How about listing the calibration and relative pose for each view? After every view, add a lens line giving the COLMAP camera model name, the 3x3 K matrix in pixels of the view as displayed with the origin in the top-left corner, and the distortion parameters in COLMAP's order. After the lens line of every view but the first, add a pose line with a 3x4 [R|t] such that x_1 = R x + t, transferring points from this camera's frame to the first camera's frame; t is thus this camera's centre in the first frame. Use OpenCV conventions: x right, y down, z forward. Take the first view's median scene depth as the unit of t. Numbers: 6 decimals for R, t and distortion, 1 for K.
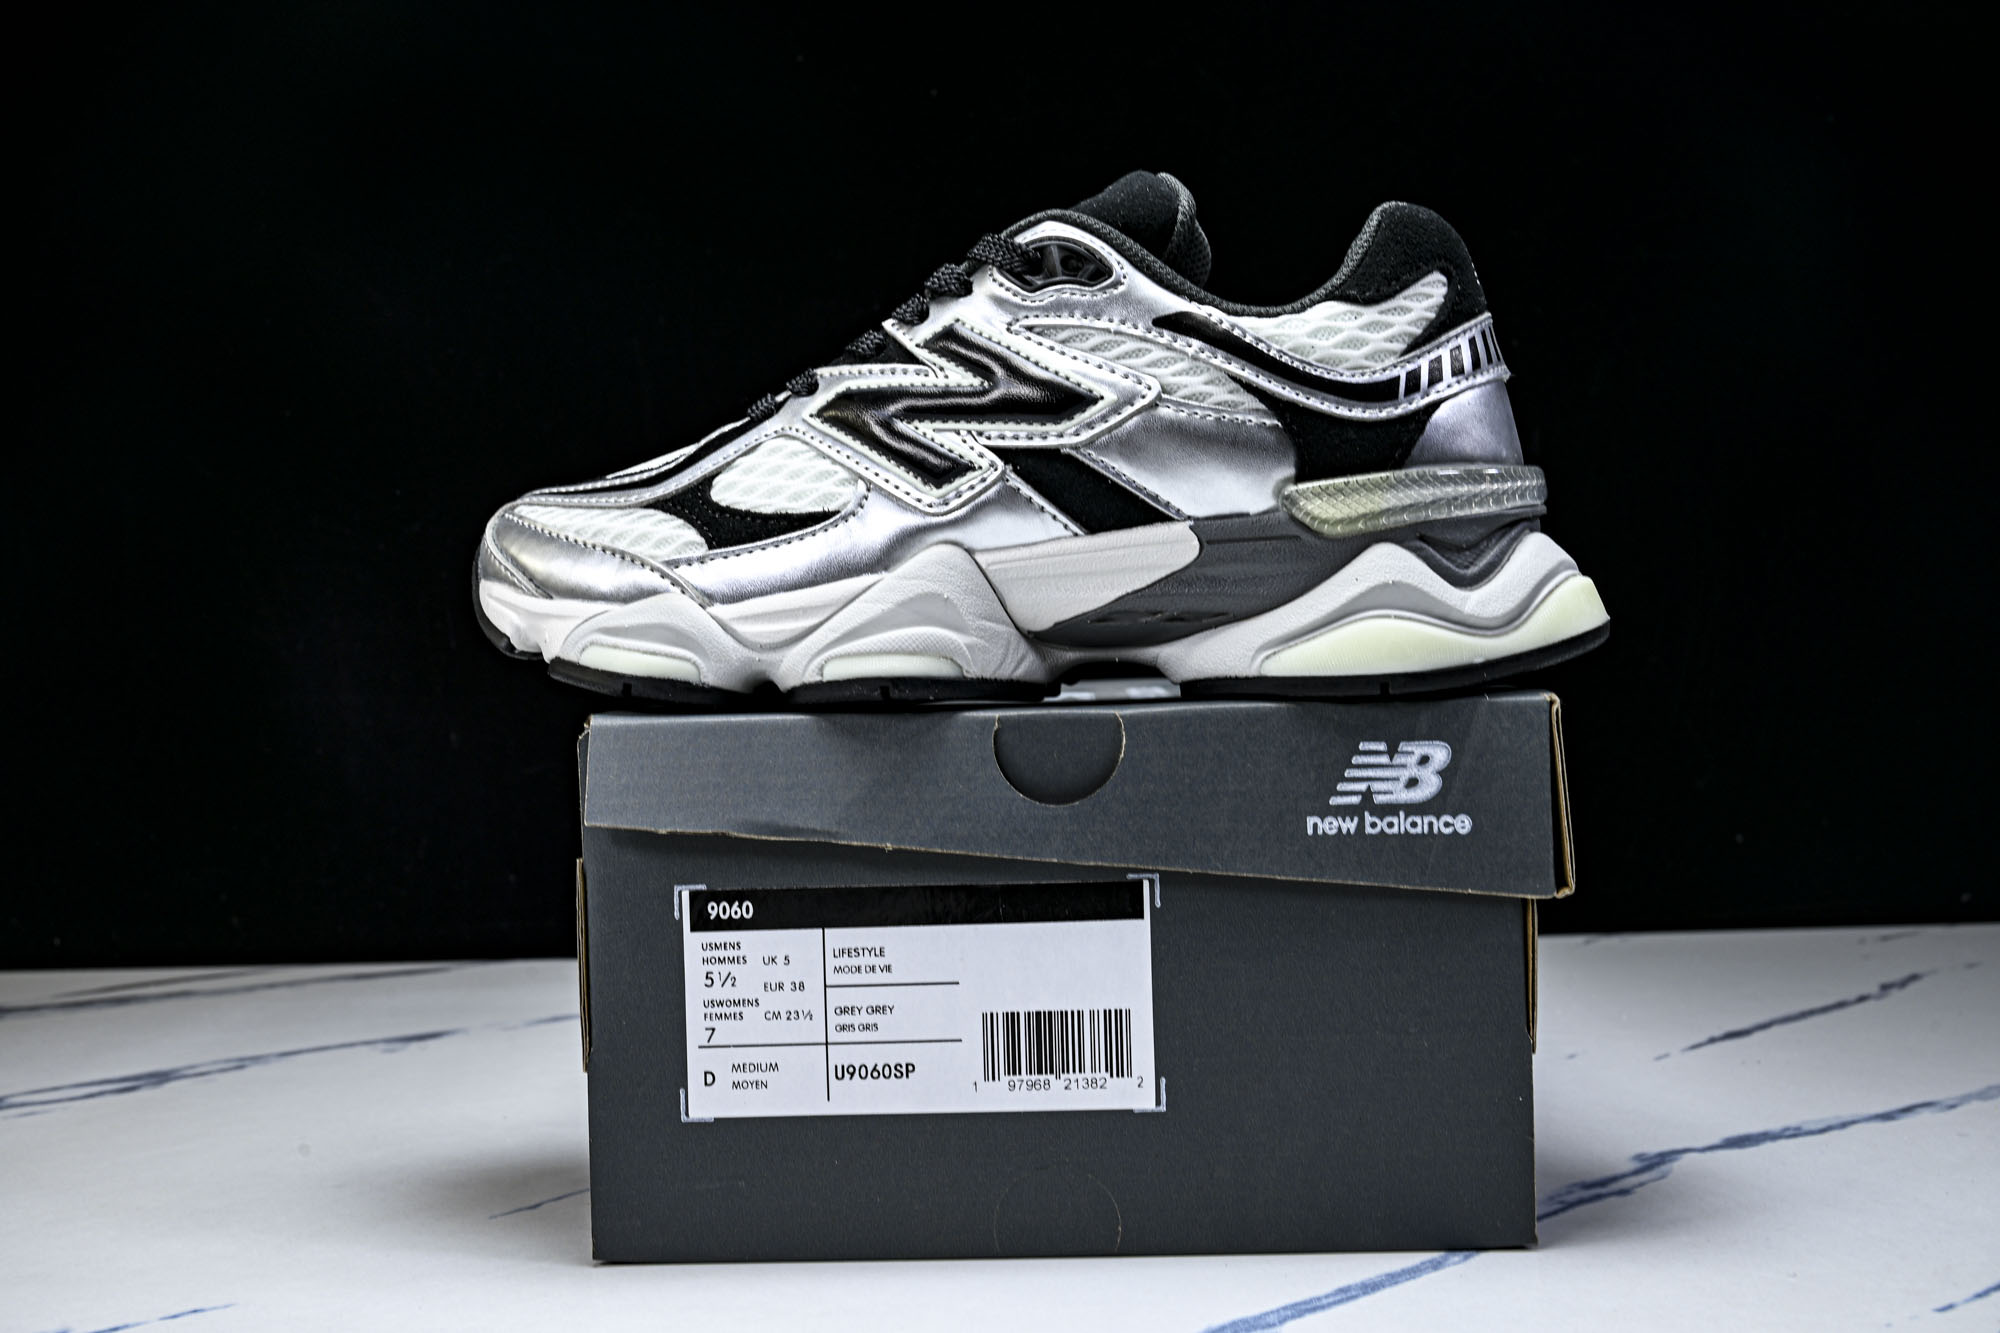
lens RADIAL K [[2306.4, 0, 1000.0], [0, 2306.4, 666.5], [0, 0, 1]] dist [0.000418, -0.028690]
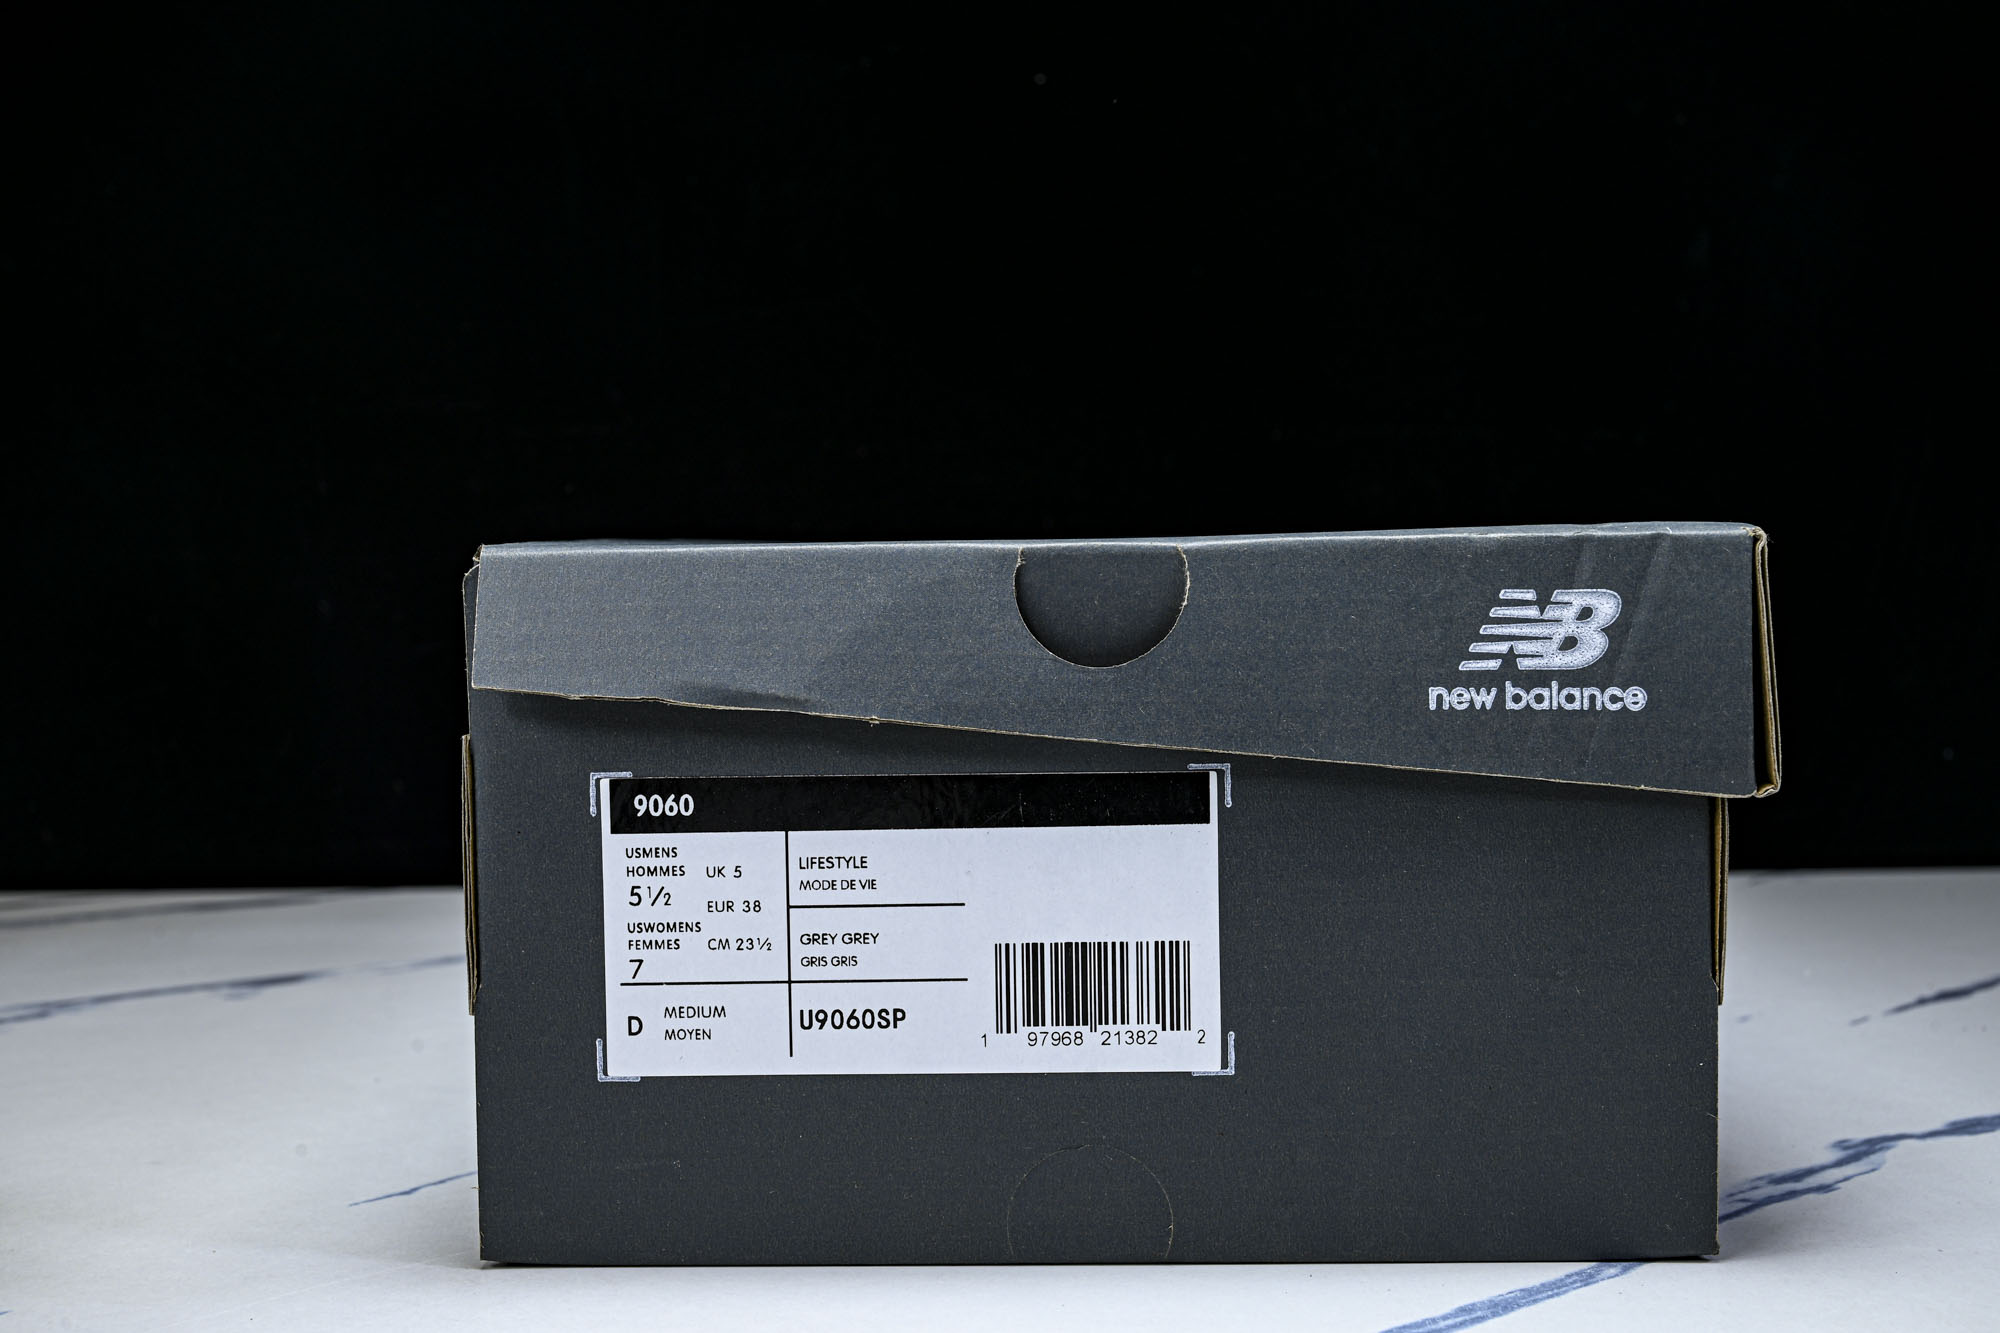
lens RADIAL K [[2663.9, 0, 1000.0], [0, 2663.9, 666.5], [0, 0, 1]] dist [-0.042291, 0.059026]
pose [[0.999935, 0.011409, 0.000755, -0.007674], [-0.011423, 0.999688, 0.022215, 0.039562], [-0.000501, -0.022222, 0.999753, 0.126333]]
